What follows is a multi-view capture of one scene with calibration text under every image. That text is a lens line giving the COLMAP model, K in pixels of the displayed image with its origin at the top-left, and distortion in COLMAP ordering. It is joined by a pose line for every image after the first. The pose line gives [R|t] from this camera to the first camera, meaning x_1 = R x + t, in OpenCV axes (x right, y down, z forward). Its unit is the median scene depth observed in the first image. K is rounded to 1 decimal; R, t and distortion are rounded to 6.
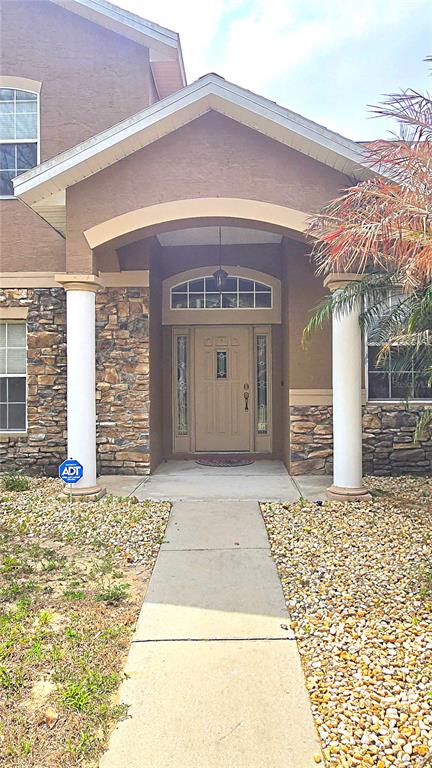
lens RADIAL K [[544.7, 0, 216.0], [0, 544.7, 384.0], [0, 0, 1]] dist [-0.003690, -0.001095]
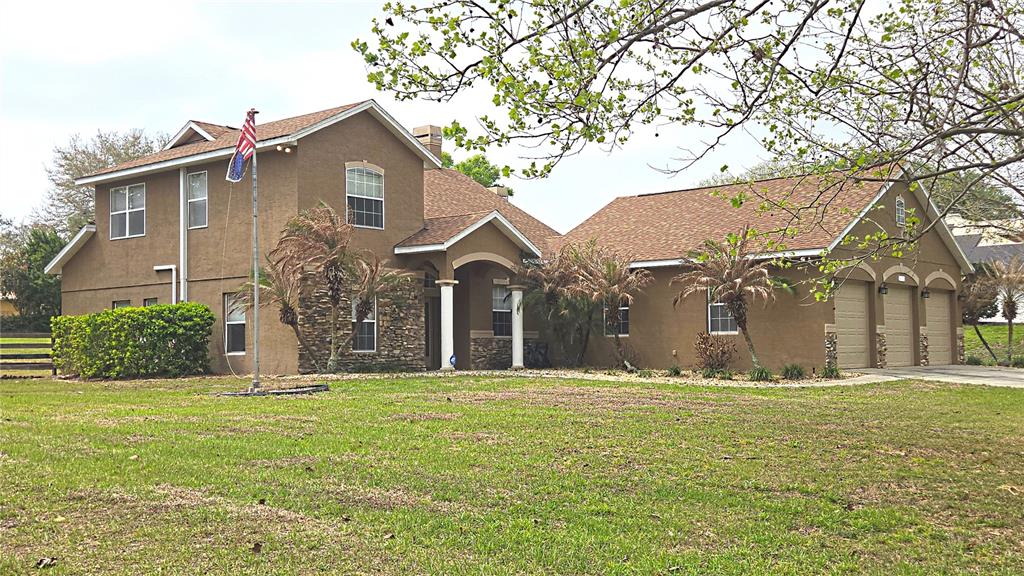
lens RADIAL K [[1007.6, 0, 512.0], [0, 1007.6, 288.0], [0, 0, 1]] dist [0.333862, 0.000512]
pose [[0.608596, 0.048742, 0.791981, -2.911713], [0.005095, 0.997851, -0.065328, 0.103864], [-0.793464, 0.043794, 0.607040, -1.549239]]
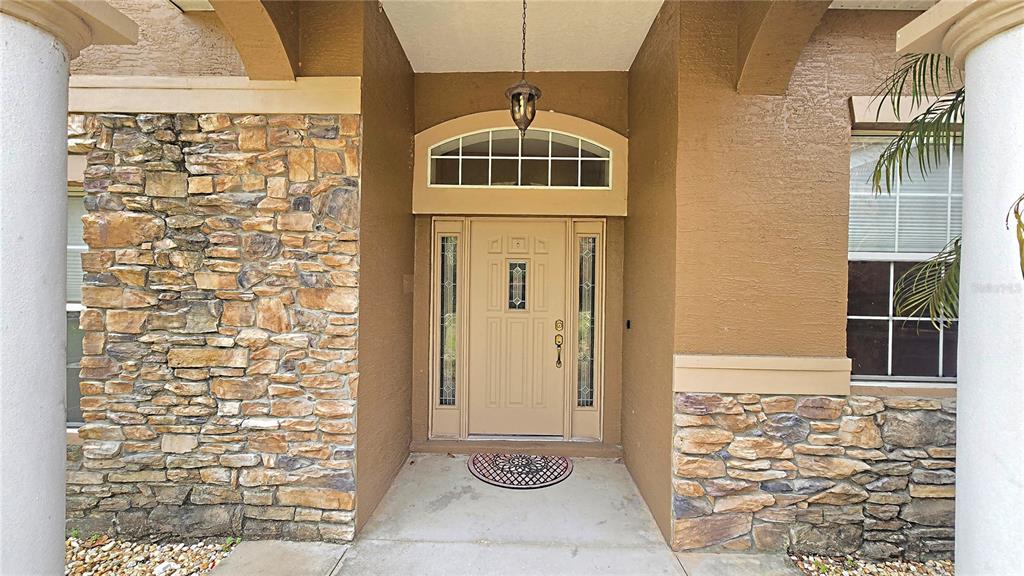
lens RADIAL K [[421.7, 0, 512.0], [0, 421.7, 288.0], [0, 0, 1]] dist [0.000170, -0.000121]
pose [[0.999731, 0.020193, 0.011399, -0.000933], [-0.020248, 0.999784, 0.004768, -0.042340], [-0.011300, -0.004998, 0.999924, 0.654845]]
